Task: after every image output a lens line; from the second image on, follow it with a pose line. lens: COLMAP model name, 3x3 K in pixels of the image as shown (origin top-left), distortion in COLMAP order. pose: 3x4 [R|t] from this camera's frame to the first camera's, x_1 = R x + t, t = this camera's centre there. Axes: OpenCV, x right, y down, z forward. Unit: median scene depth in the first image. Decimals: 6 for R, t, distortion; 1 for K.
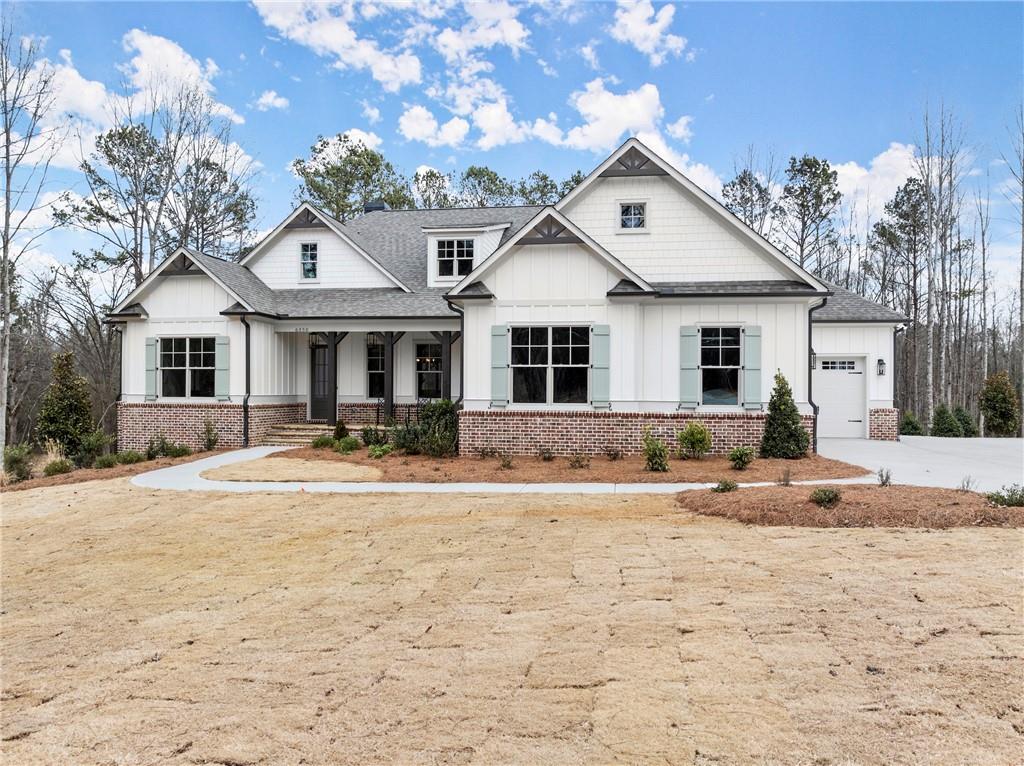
lens RADIAL K [[729.6, 0, 487.4], [0, 729.6, 362.8], [0, 0, 1]] dist [-0.022159, -0.003433]
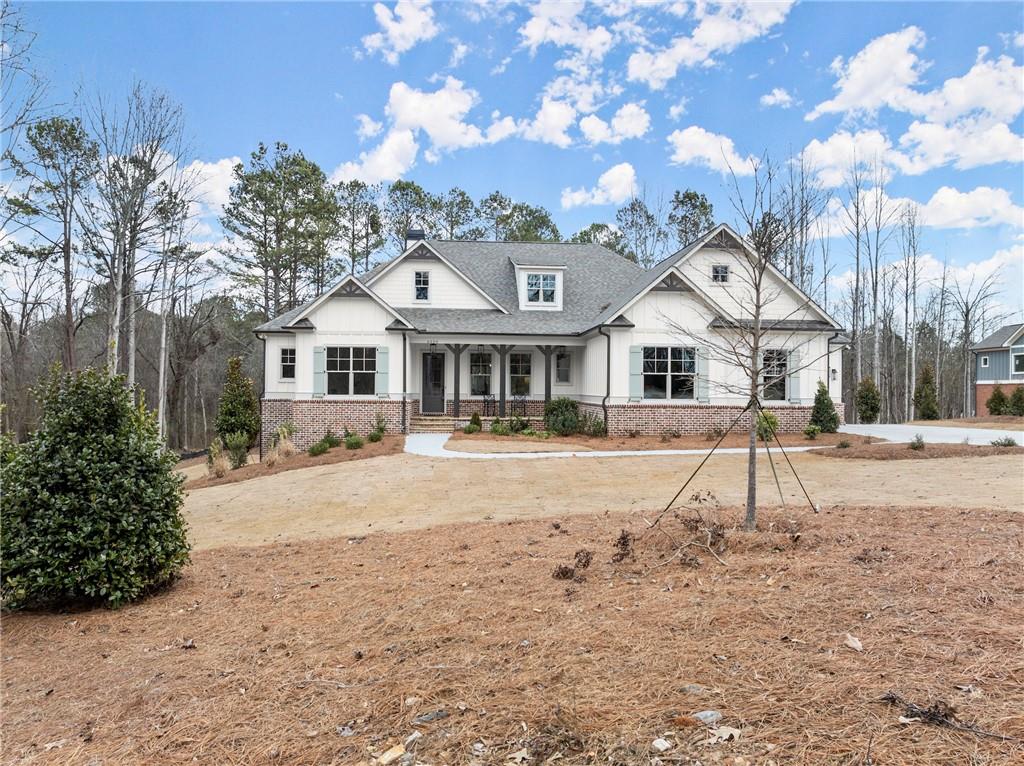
lens RADIAL K [[729.6, 0, 487.4], [0, 729.6, 362.8], [0, 0, 1]] dist [-0.022159, -0.003433]
pose [[0.975008, 0.010303, 0.221929, -0.468878], [-0.010985, 0.999938, 0.001836, -0.012957], [-0.221897, -0.004228, 0.975061, -0.274736]]
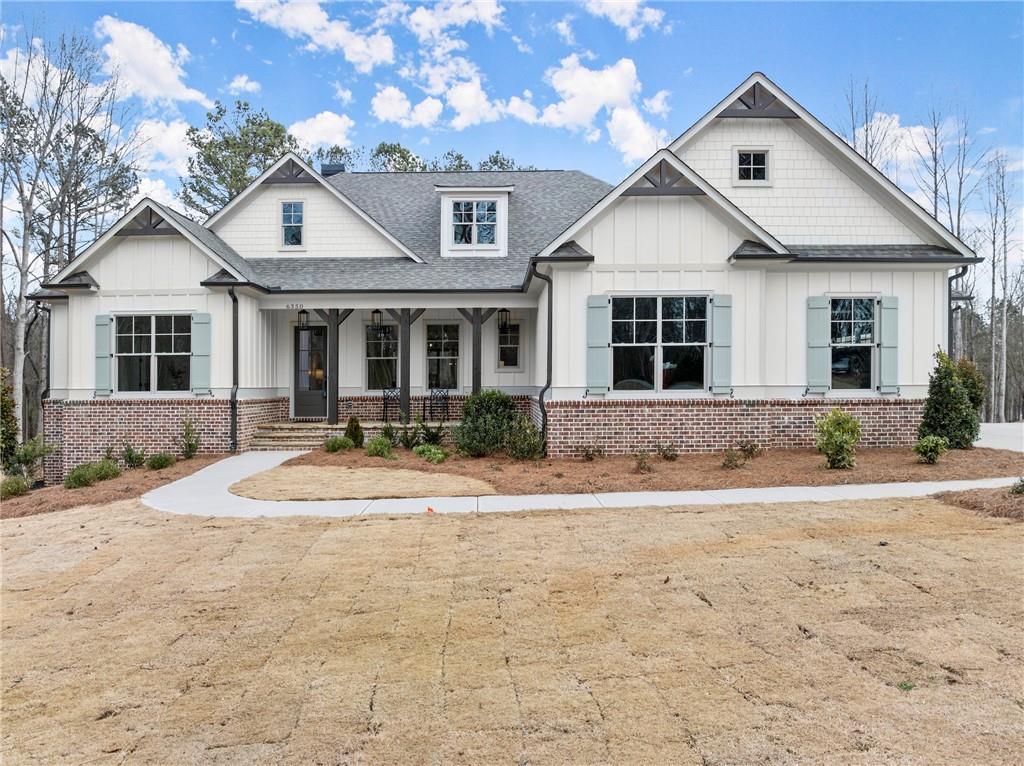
lens RADIAL K [[746.7, 0, 475.4], [0, 746.7, 367.3], [0, 0, 1]] dist [-0.032147, 0.000745]
pose [[0.988055, -0.009423, 0.153813, -0.194910], [0.007404, 0.999879, 0.013696, 0.013030], [-0.153923, -0.012394, 0.988005, 0.157526]]
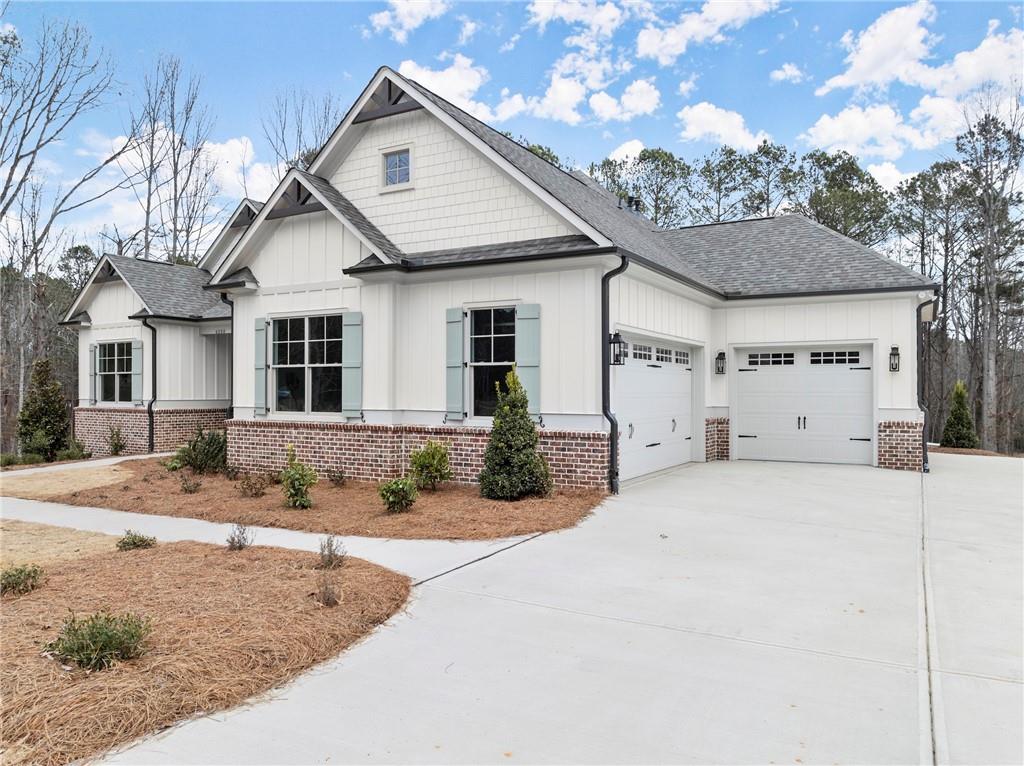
lens RADIAL K [[728.4, 0, 496.5], [0, 728.4, 368.5], [0, 0, 1]] dist [-0.035175, 0.002079]
pose [[0.935451, -0.014335, -0.353165, 0.443893], [0.016900, 0.999848, 0.004180, 0.005755], [0.353051, -0.009878, 0.935552, 0.252025]]
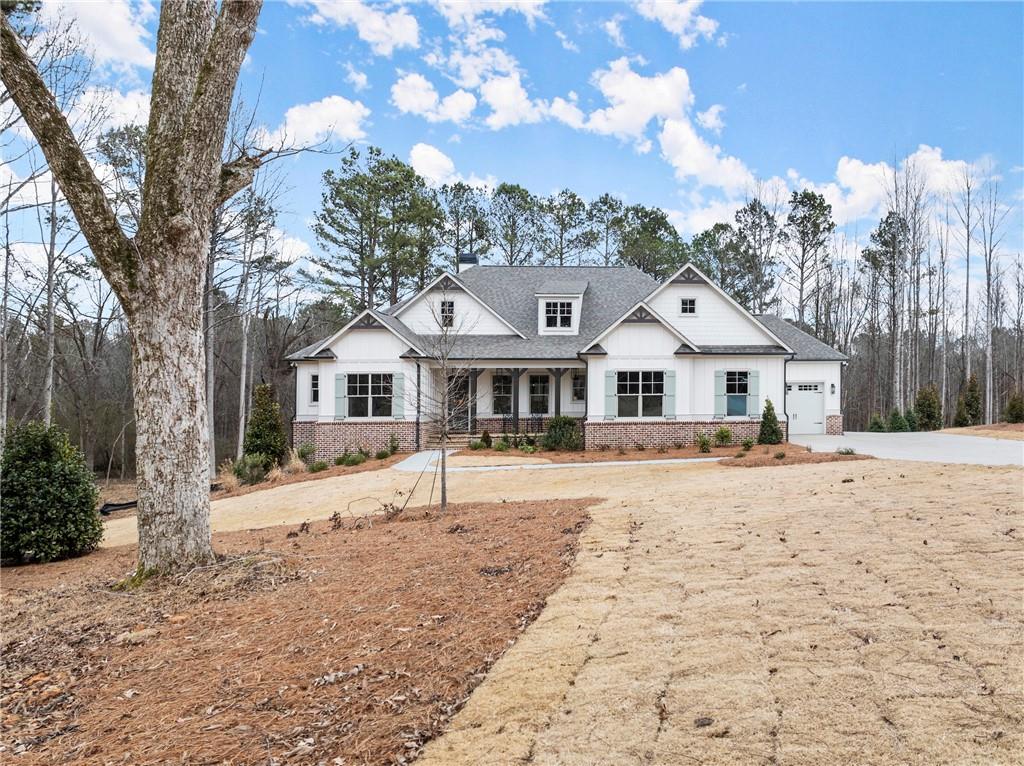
lens RADIAL K [[820.8, 0, 695.3], [0, 820.8, 352.6], [0, 0, 1]] dist [-0.005608, -0.009584]
pose [[0.965369, -0.001123, 0.260887, -0.224652], [0.004294, 0.999924, -0.011586, -0.055254], [-0.260854, 0.012305, 0.965300, -0.678723]]
